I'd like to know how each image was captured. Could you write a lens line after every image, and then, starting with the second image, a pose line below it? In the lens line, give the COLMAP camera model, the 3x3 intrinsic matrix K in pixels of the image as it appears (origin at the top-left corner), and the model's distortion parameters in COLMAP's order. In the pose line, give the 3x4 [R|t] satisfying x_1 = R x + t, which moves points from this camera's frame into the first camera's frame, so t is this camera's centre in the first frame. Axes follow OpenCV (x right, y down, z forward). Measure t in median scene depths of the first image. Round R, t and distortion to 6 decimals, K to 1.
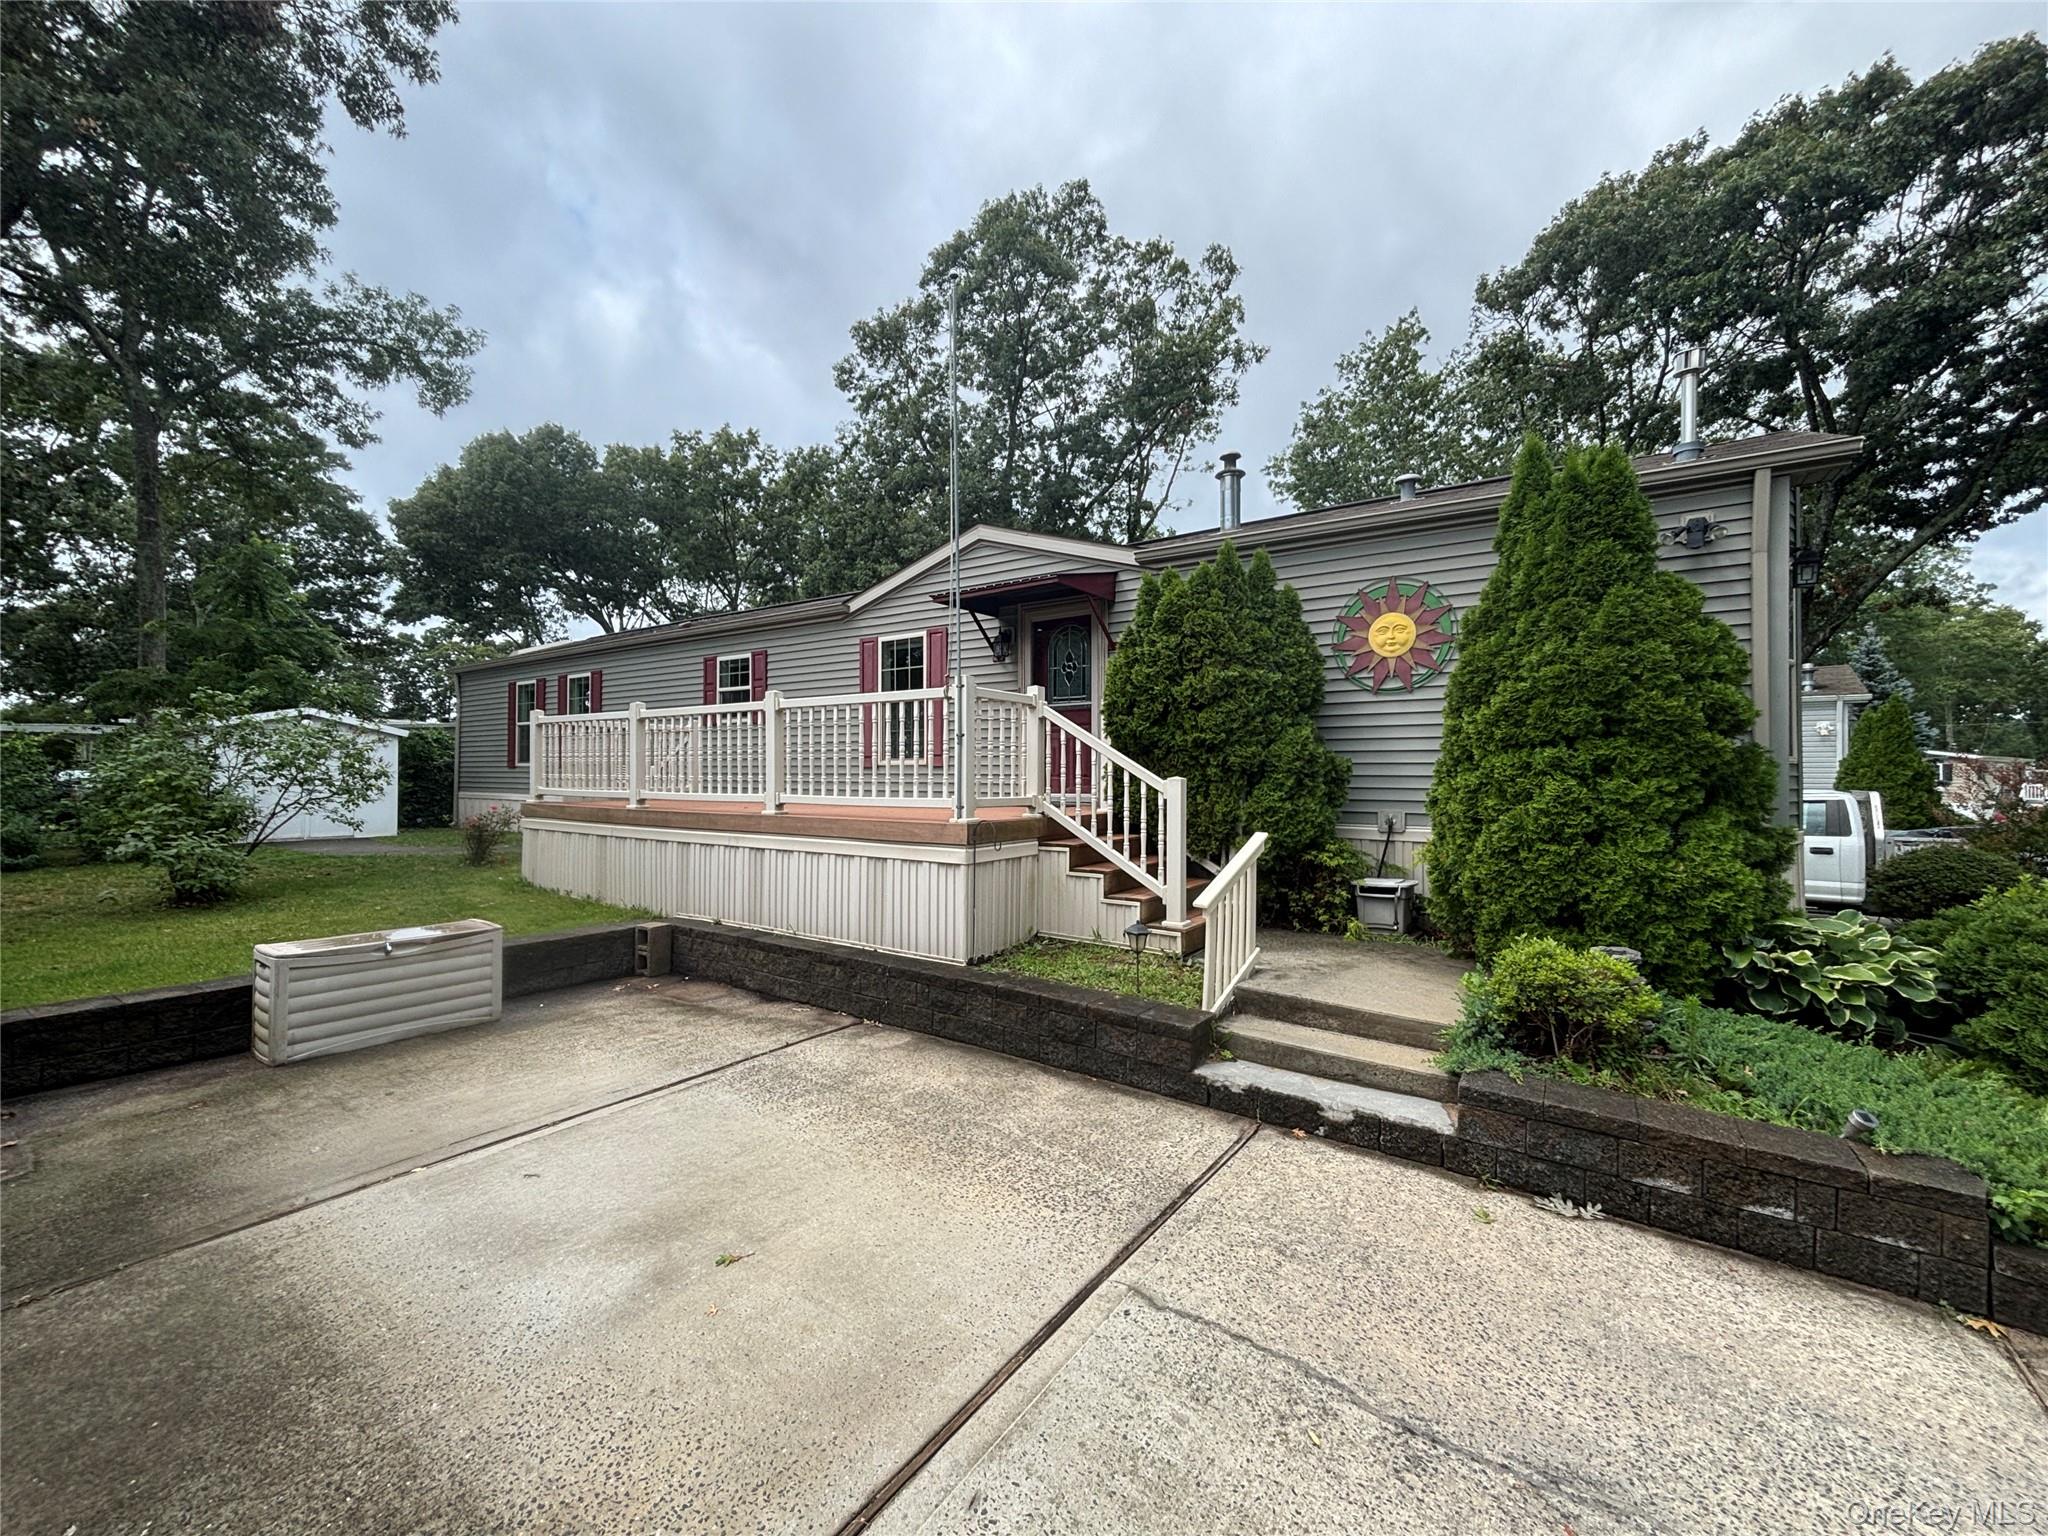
lens RADIAL K [[826.9, 0, 1024.0], [0, 826.9, 768.0], [0, 0, 1]] dist [-0.000804, 0.000671]
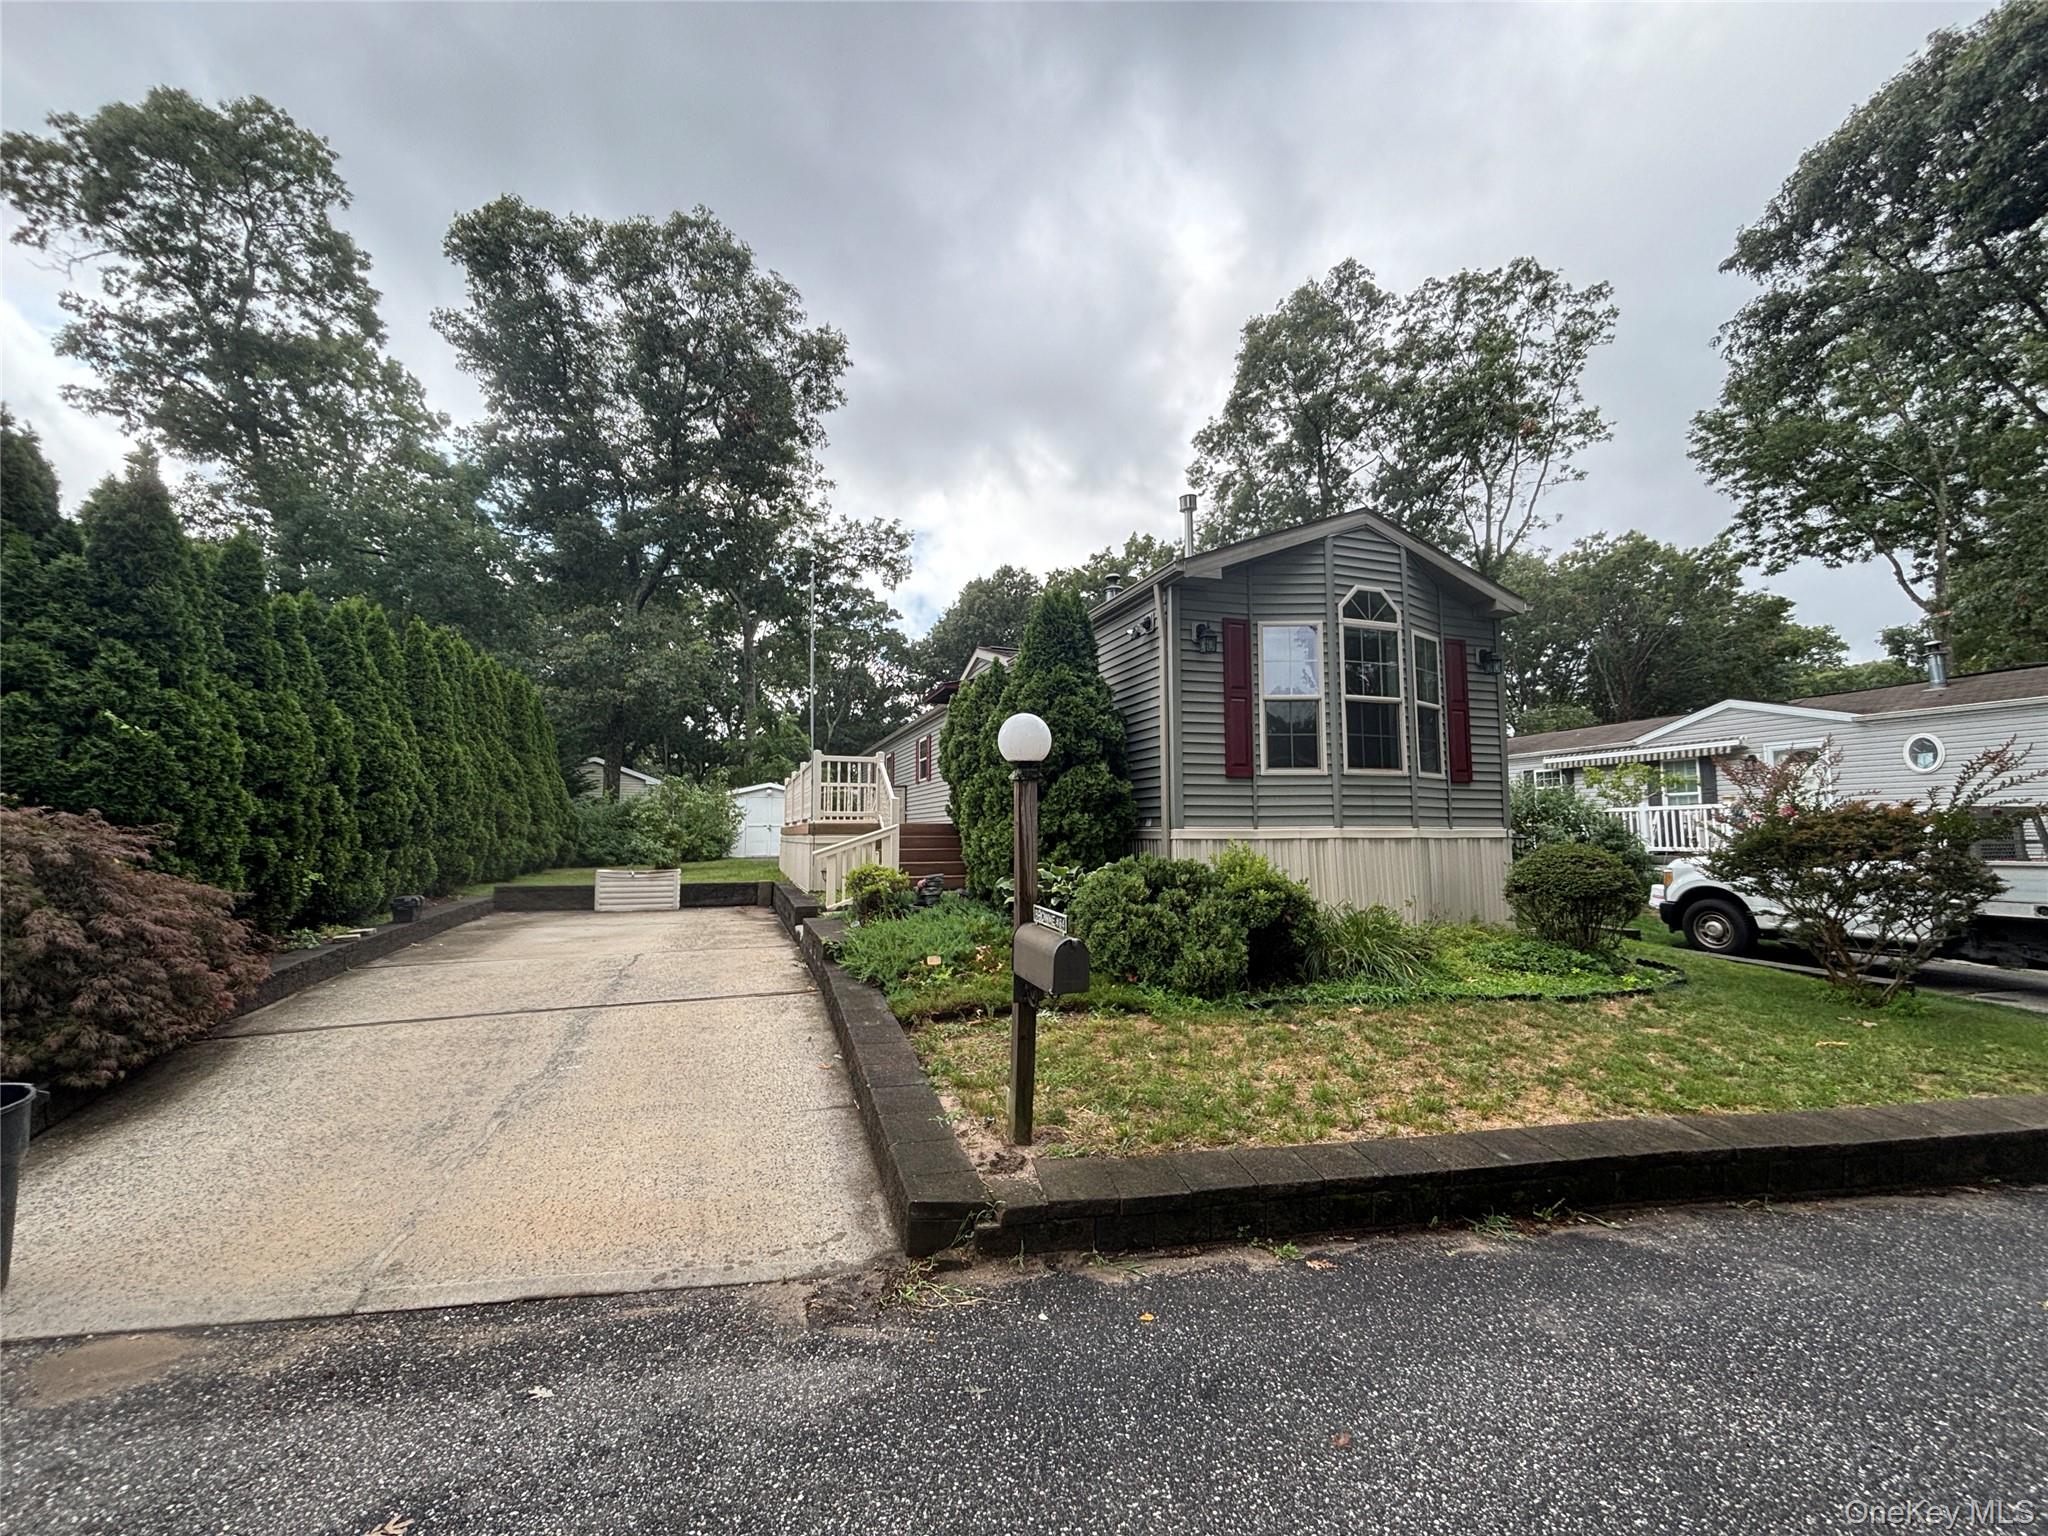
lens RADIAL K [[826.9, 0, 1024.0], [0, 826.9, 768.0], [0, 0, 1]] dist [-0.000804, 0.000671]
pose [[0.816215, -0.054766, -0.575147, 1.221376], [0.012846, 0.996971, -0.076702, 0.069021], [0.577606, 0.055217, 0.814446, -0.283651]]
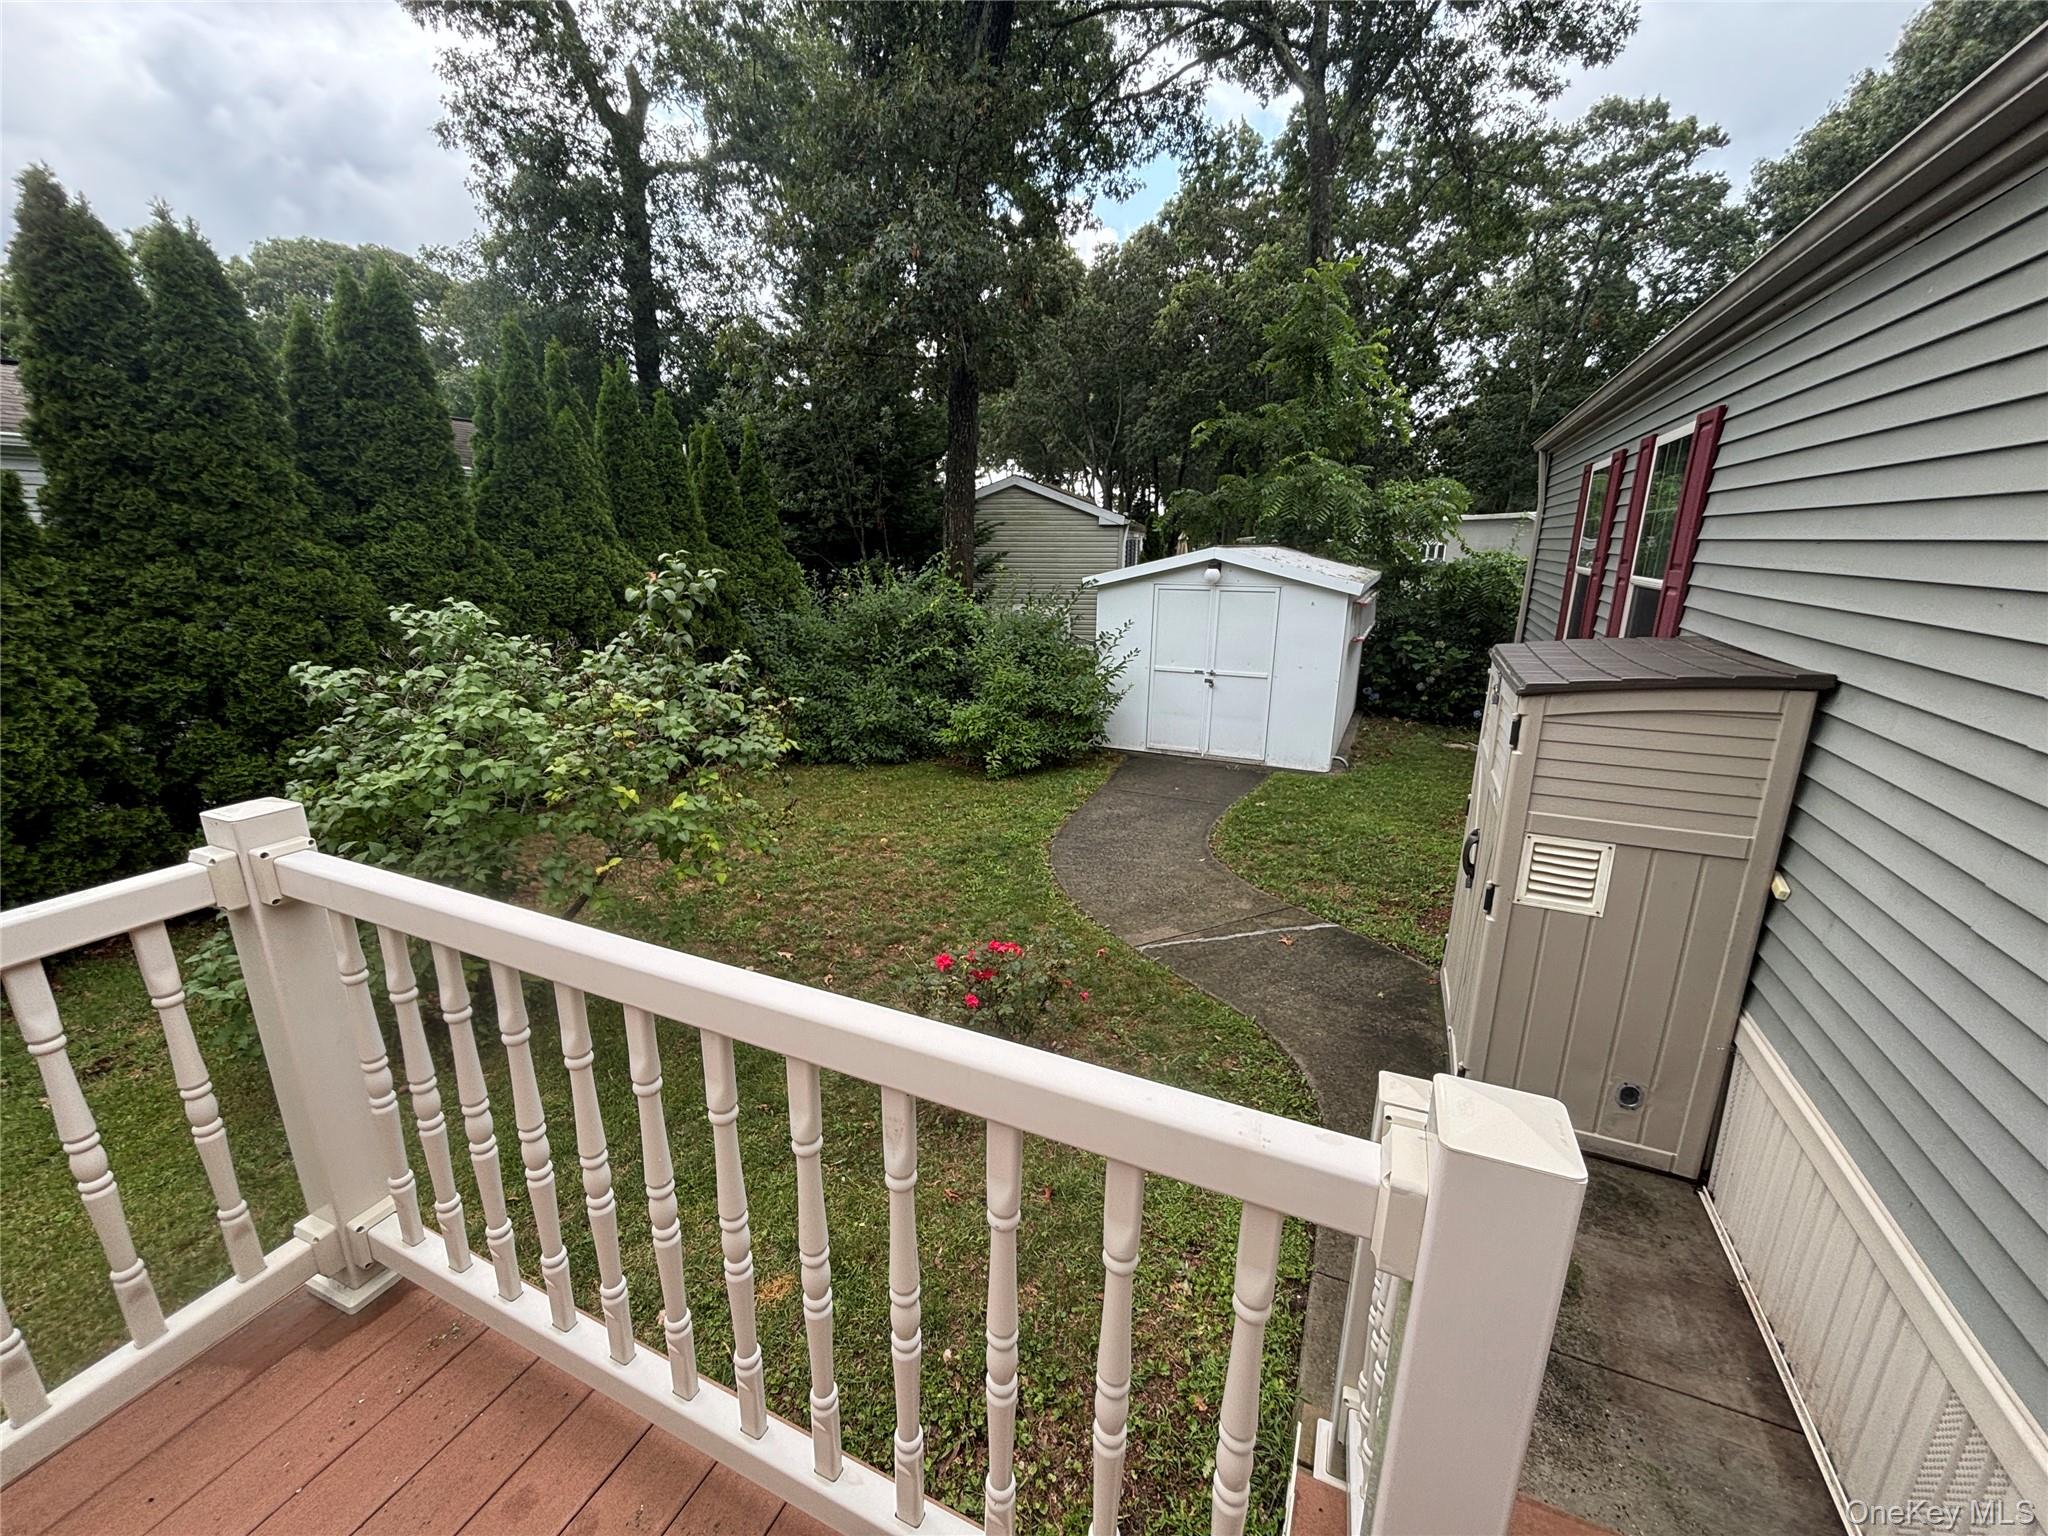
lens RADIAL K [[836.8, 0, 1024.0], [0, 836.8, 768.0], [0, 0, 1]] dist [0.000947, -0.000027]
pose [[0.189686, 0.256617, -0.947717, -0.535121], [0.002343, 0.965120, 0.261799, -0.154731], [0.981842, -0.051880, 0.182469, 1.471311]]
